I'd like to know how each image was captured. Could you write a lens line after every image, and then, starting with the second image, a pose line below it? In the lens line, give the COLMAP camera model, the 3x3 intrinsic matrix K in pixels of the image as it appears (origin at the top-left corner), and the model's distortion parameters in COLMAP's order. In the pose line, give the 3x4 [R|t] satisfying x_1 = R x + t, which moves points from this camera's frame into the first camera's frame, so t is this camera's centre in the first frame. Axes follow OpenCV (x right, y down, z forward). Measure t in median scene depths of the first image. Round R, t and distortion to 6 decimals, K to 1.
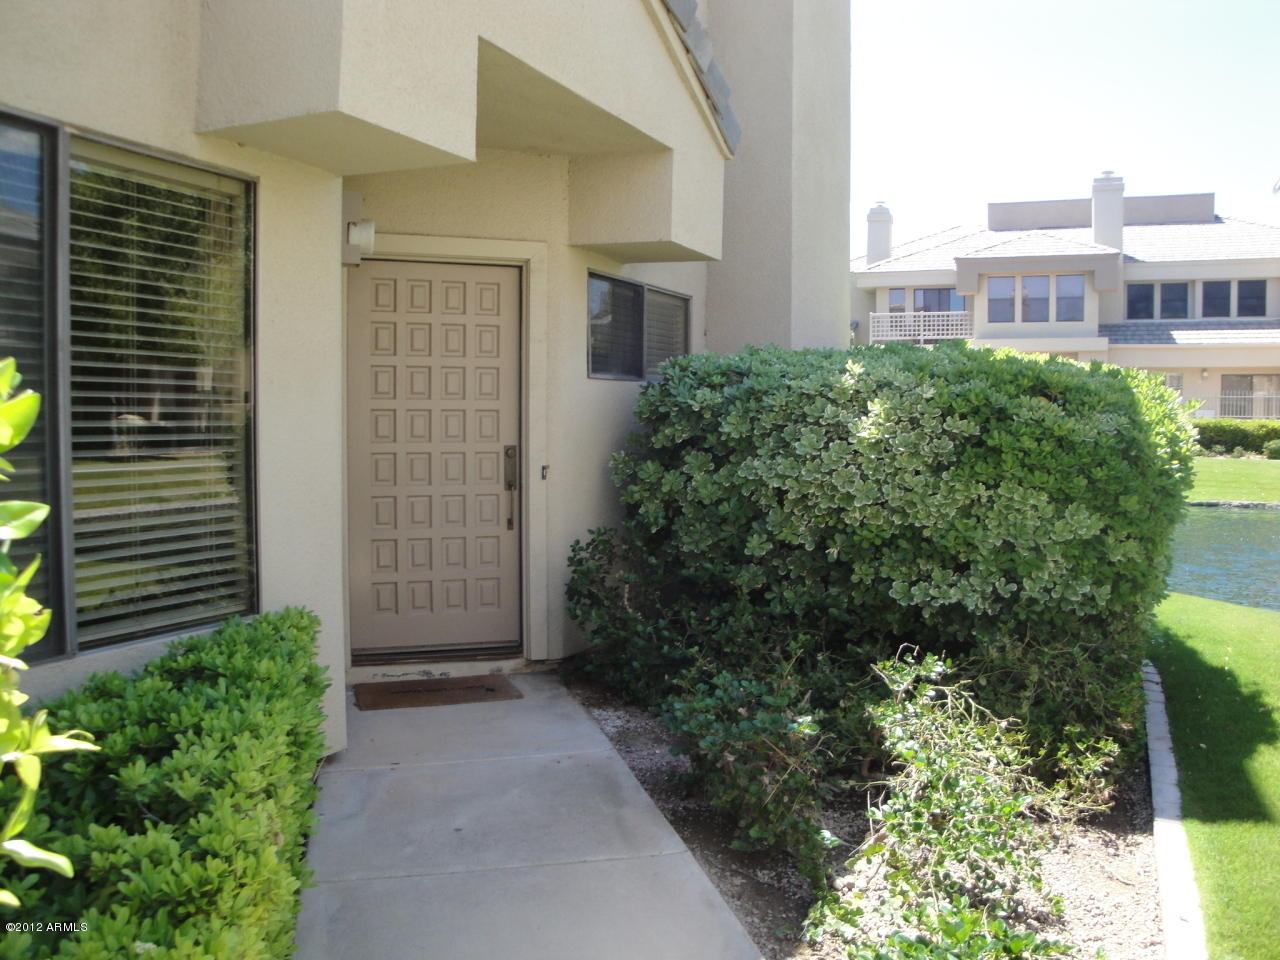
lens RADIAL K [[1035.1, 0, 653.7], [0, 1035.1, 476.8], [0, 0, 1]] dist [-0.178588, 0.147055]
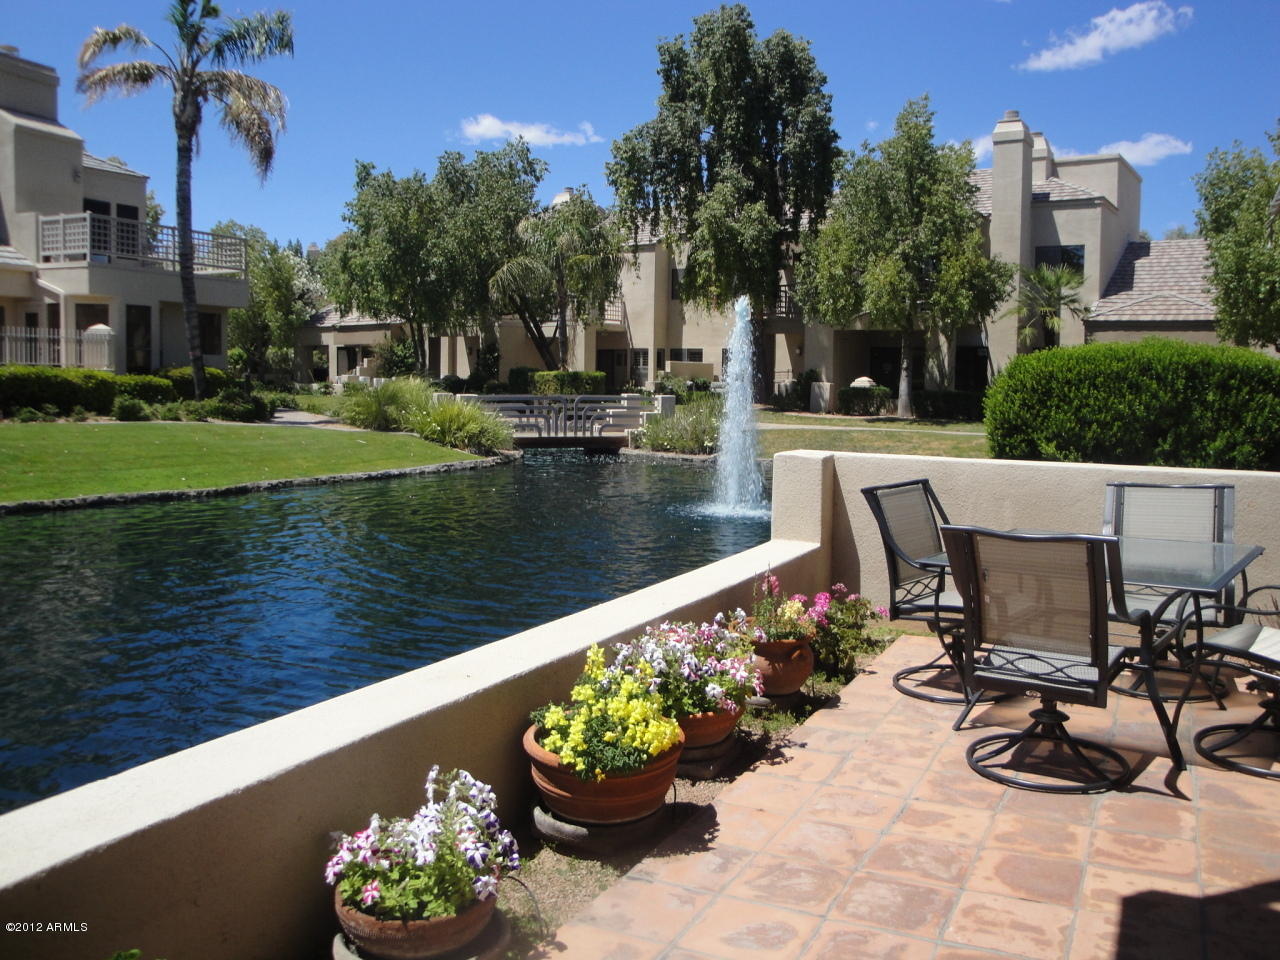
lens RADIAL K [[1035.1, 0, 653.7], [0, 1035.1, 476.8], [0, 0, 1]] dist [-0.178588, 0.147055]
pose [[0.062794, -0.096463, 0.993354, -0.085485], [0.040151, 0.994756, 0.094061, -0.024863], [-0.997219, 0.033978, 0.066338, 0.449088]]
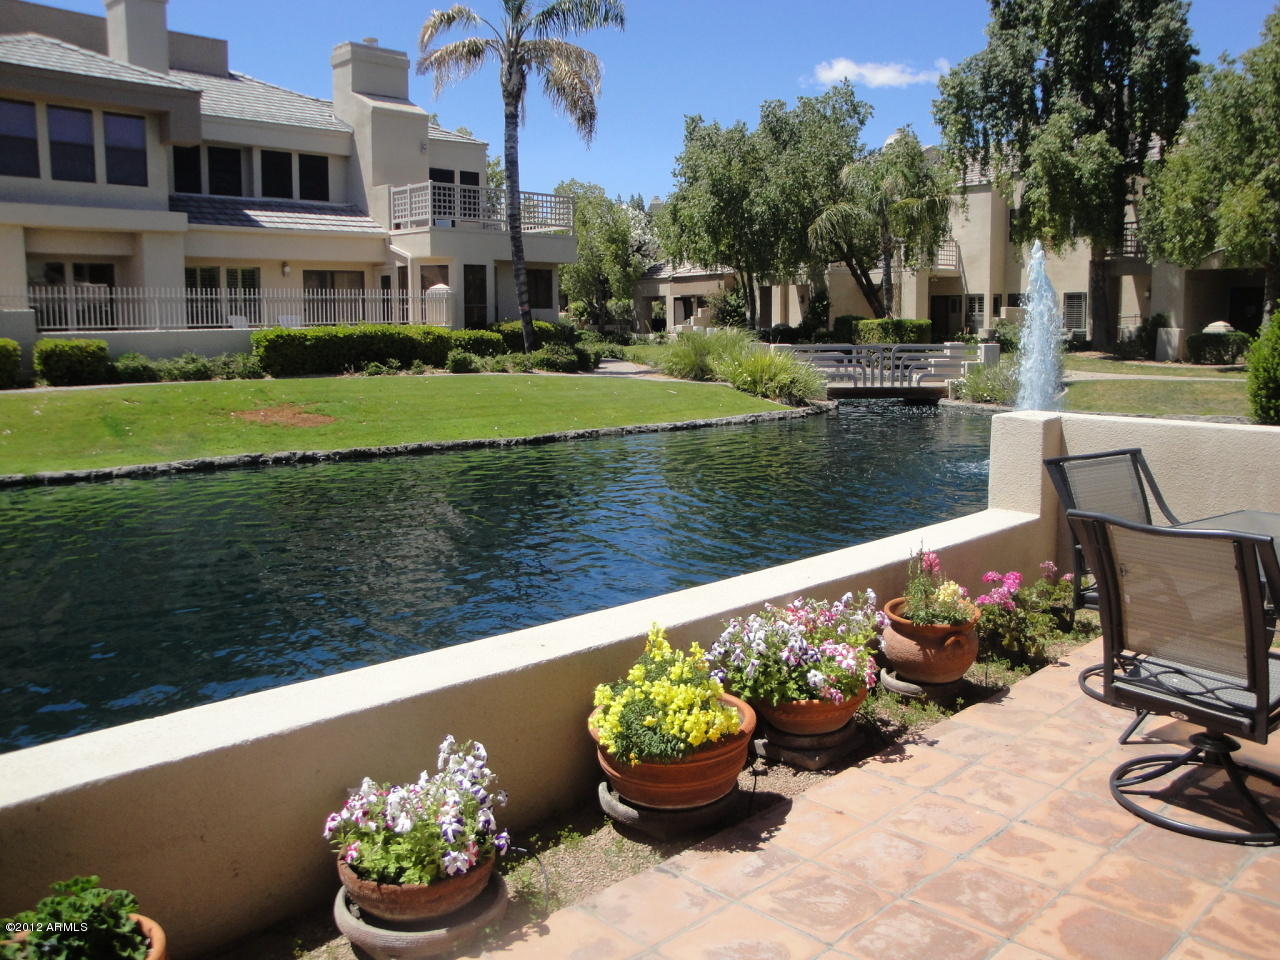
lens RADIAL K [[1035.1, 0, 653.7], [0, 1035.1, 476.8], [0, 0, 1]] dist [-0.178588, 0.147055]
pose [[0.387618, -0.141271, 0.910931, -0.074827], [0.061028, 0.989952, 0.127557, -0.025375], [-0.919798, 0.006149, 0.392344, 0.425739]]
